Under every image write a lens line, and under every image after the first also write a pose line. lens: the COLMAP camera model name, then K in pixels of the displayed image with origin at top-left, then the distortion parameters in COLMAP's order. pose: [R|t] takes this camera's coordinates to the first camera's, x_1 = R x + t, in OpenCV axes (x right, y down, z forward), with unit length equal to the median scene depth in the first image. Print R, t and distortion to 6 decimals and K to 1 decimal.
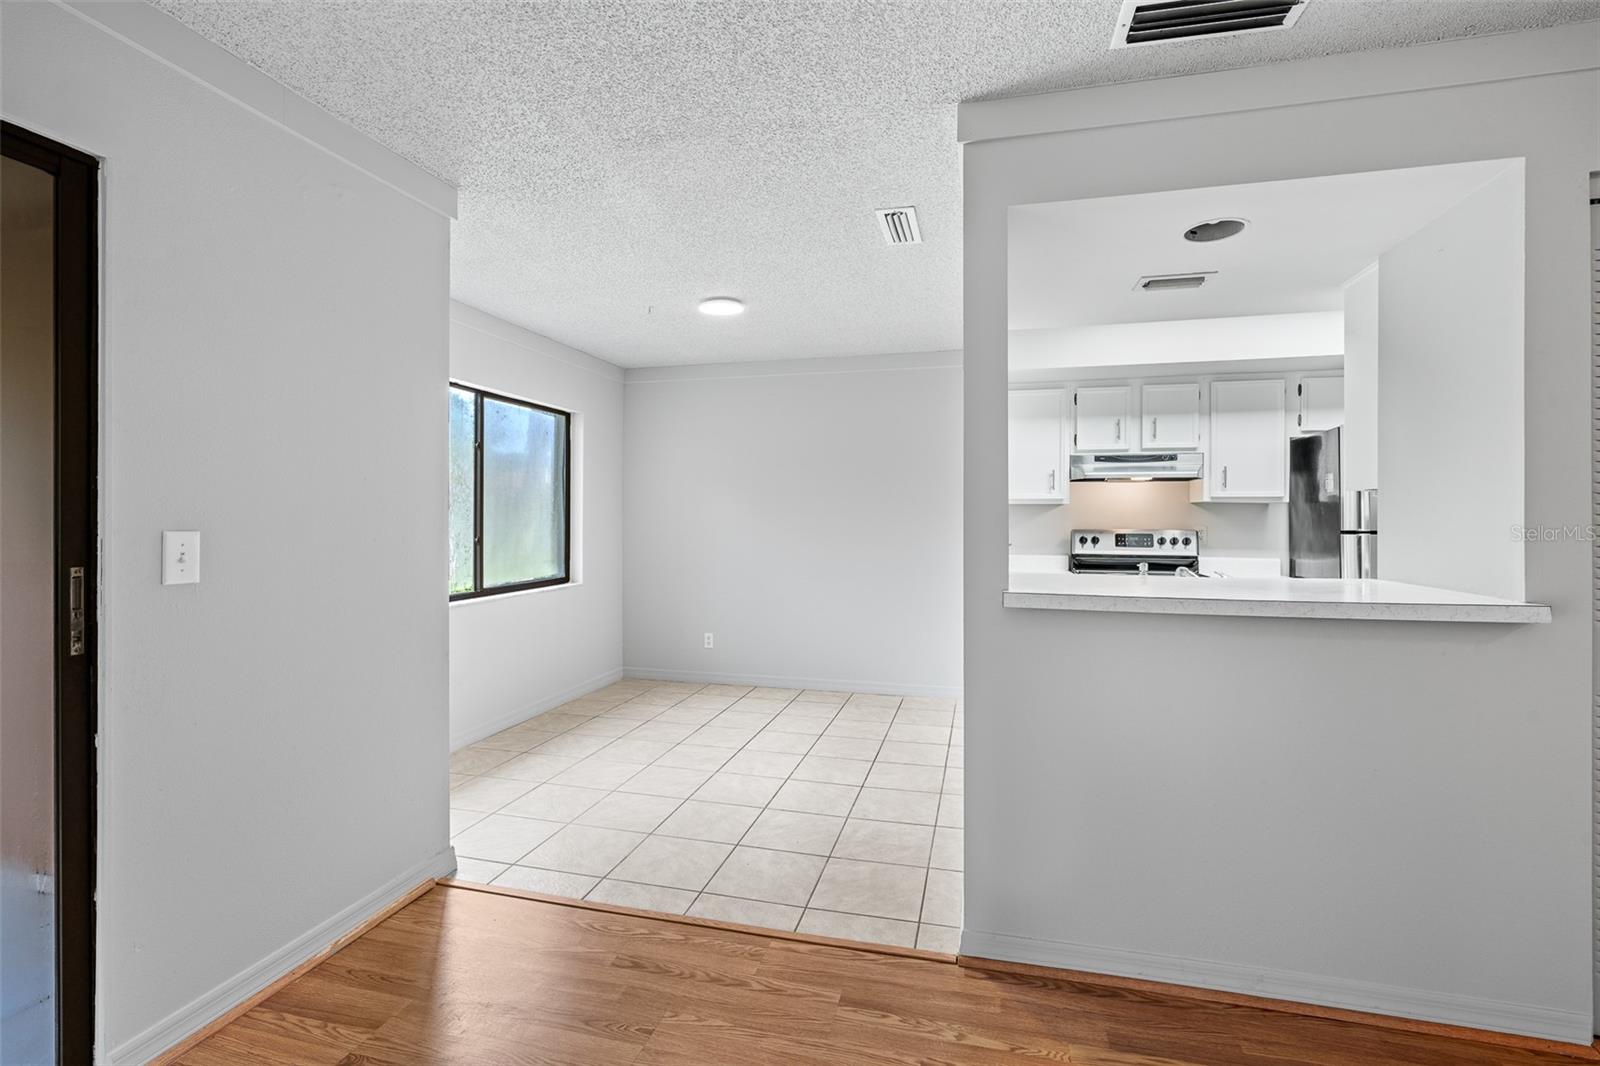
lens RADIAL K [[723.2, 0, 800.4], [0, 723.2, 518.4], [0, 0, 1]] dist [-0.003138, 0.001513]
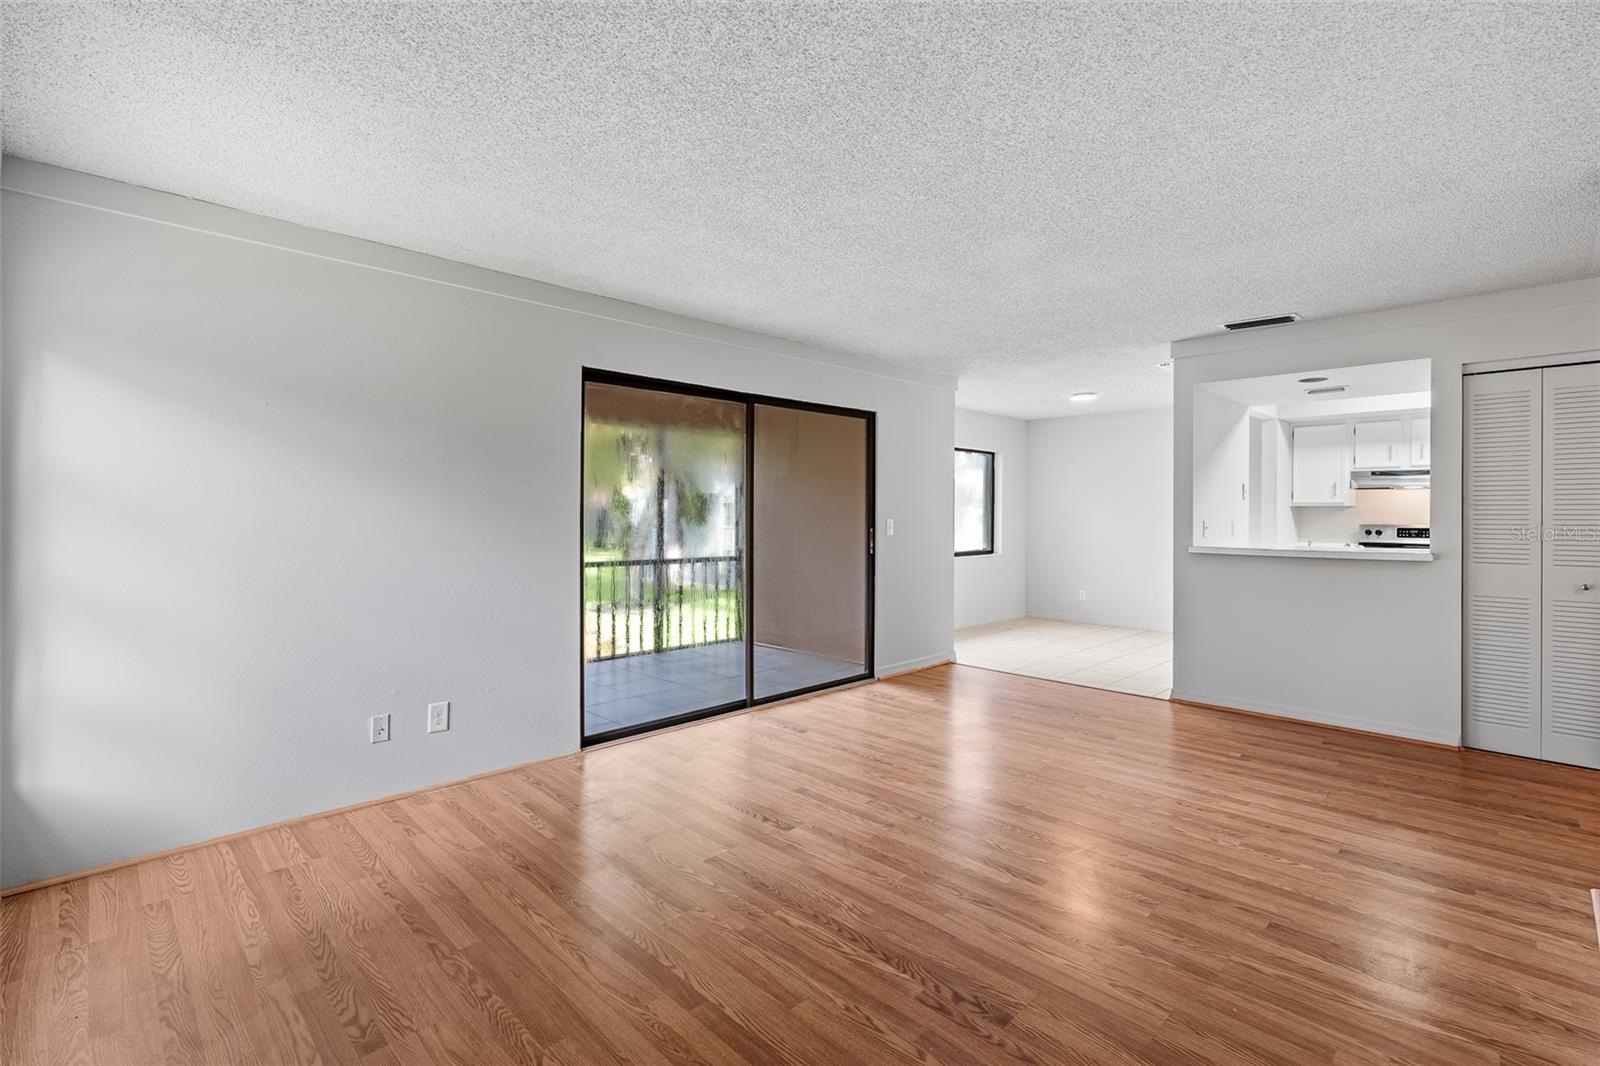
lens RADIAL K [[723.2, 0, 800.4], [0, 723.2, 518.4], [0, 0, 1]] dist [-0.003138, 0.001513]
pose [[0.857583, 0.004553, -0.514325, 0.193026], [-0.002717, 0.999987, 0.004321, 0.000783], [0.514338, -0.002308, 0.857585, -0.813492]]
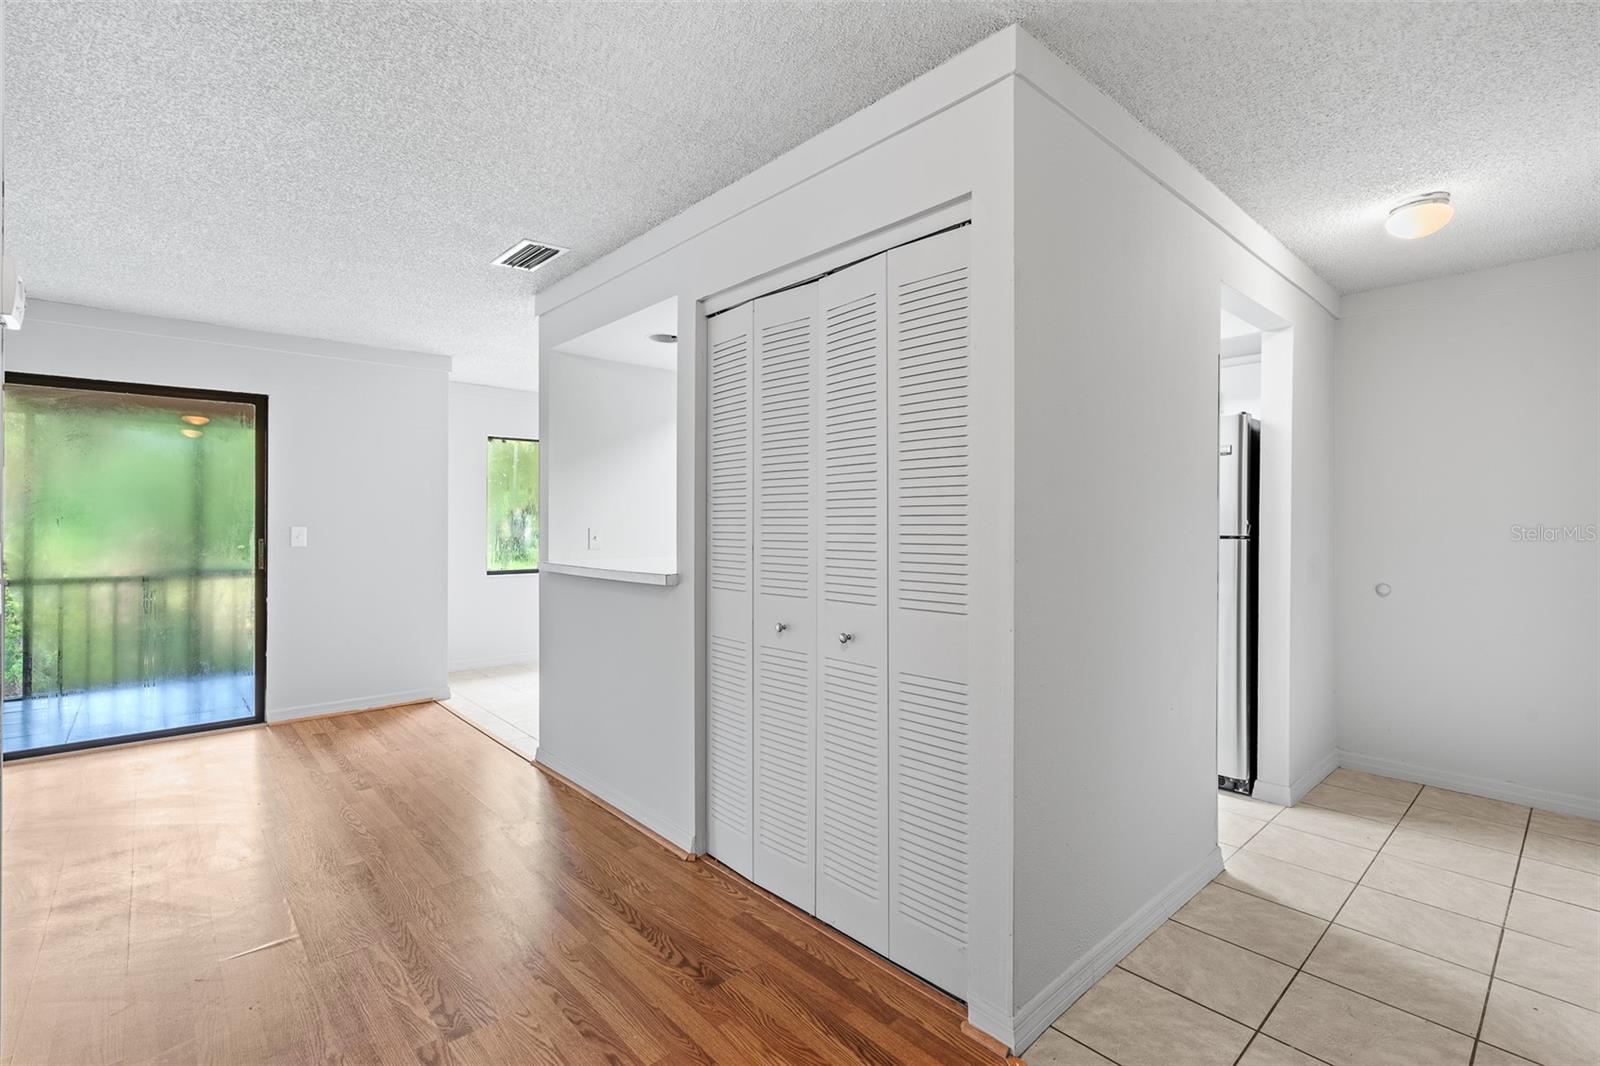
lens RADIAL K [[723.2, 0, 800.4], [0, 723.2, 518.4], [0, 0, 1]] dist [-0.003138, 0.001513]
pose [[0.831652, -0.004043, -0.555282, 0.870847], [-0.000560, 0.999967, -0.008119, 0.003161], [0.555297, 0.007063, 0.831622, -0.074891]]
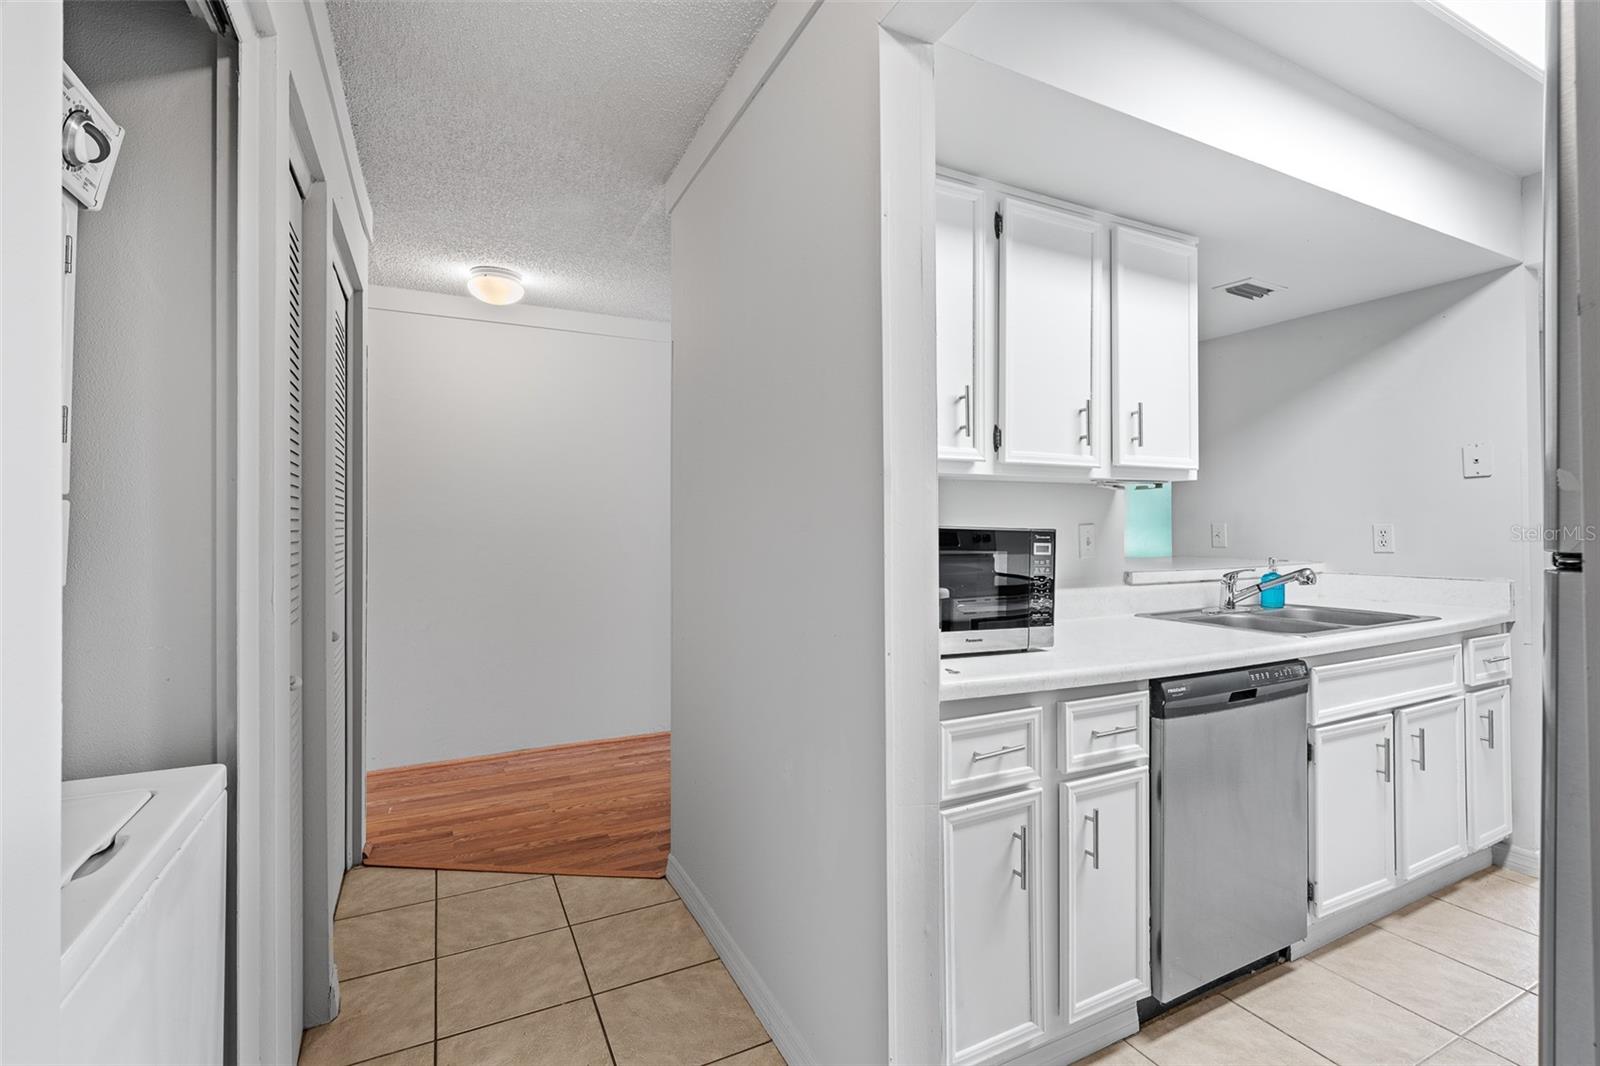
lens RADIAL K [[720.8, 0, 799.9], [0, 720.8, 522.5], [0, 0, 1]] dist [-0.004178, 0.001259]
pose [[-0.755594, -0.002323, -0.655036, 1.049934], [0.000326, 0.999992, -0.003923, 0.008881], [0.655040, -0.003177, -0.755588, 0.833736]]
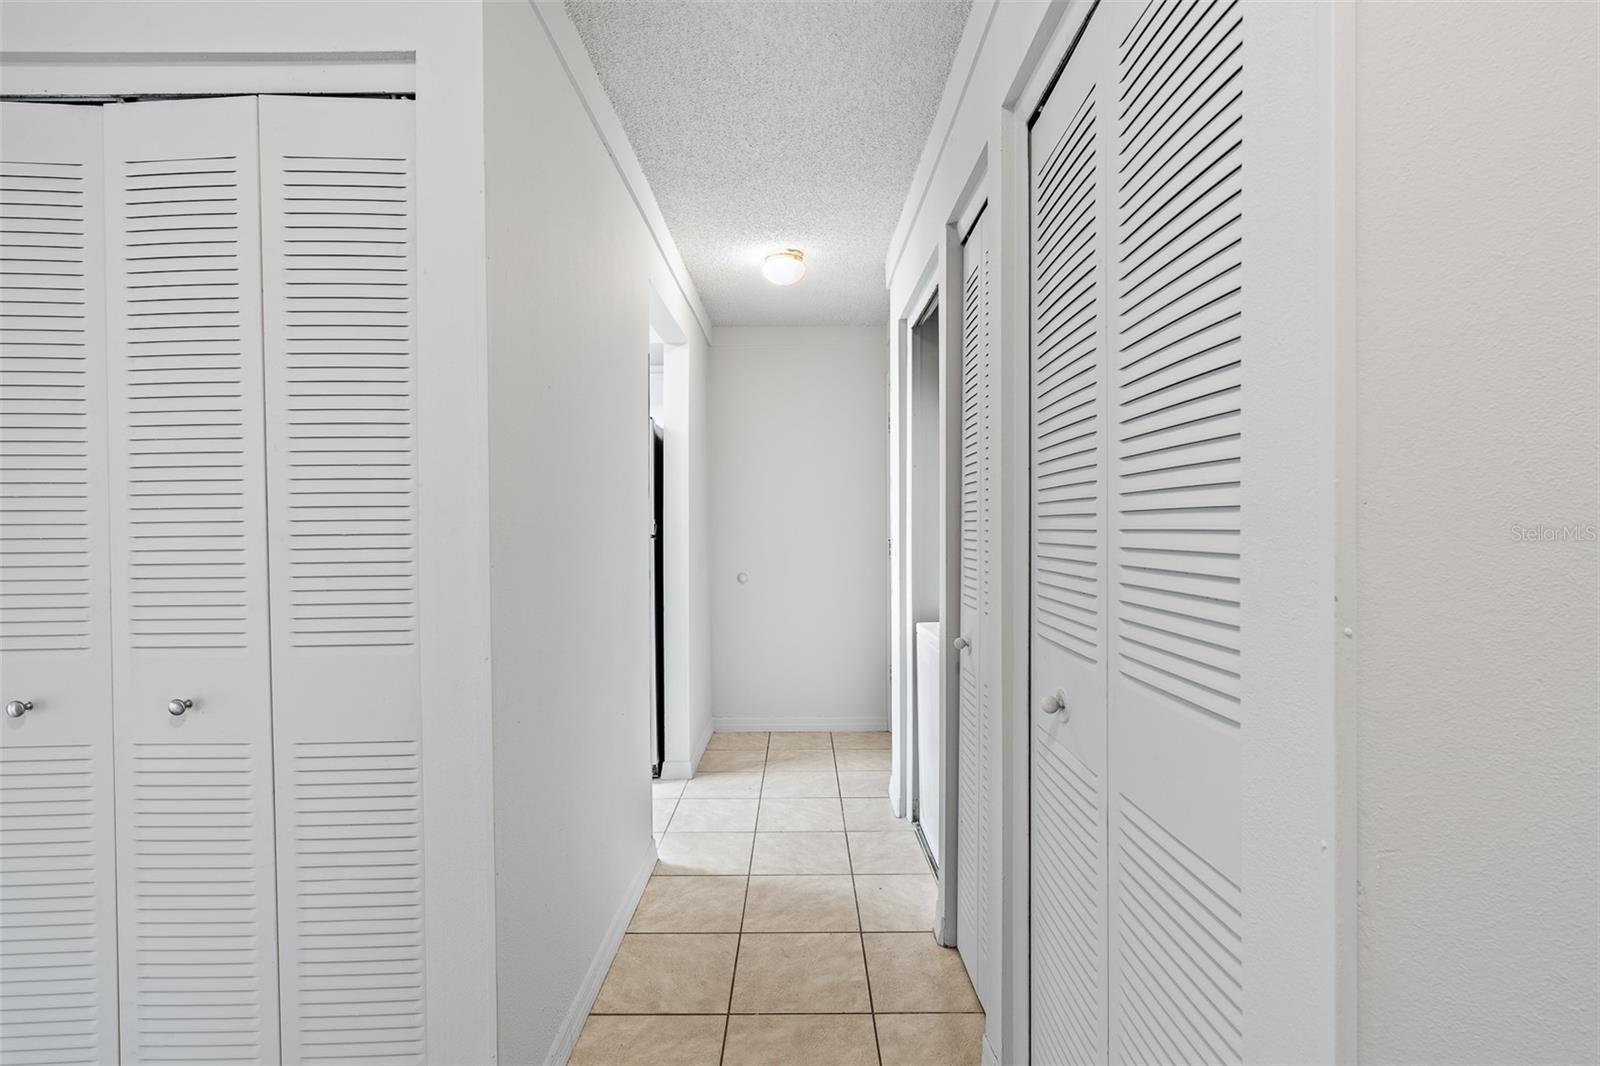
lens RADIAL K [[723.3, 0, 799.8], [0, 723.3, 536.8], [0, 0, 1]] dist [-0.001208, 0.000054]
pose [[0.969546, -0.012878, 0.244570, 0.798091], [0.009920, 0.999862, 0.013324, 0.008385], [-0.244708, -0.010492, 0.969540, -0.001145]]
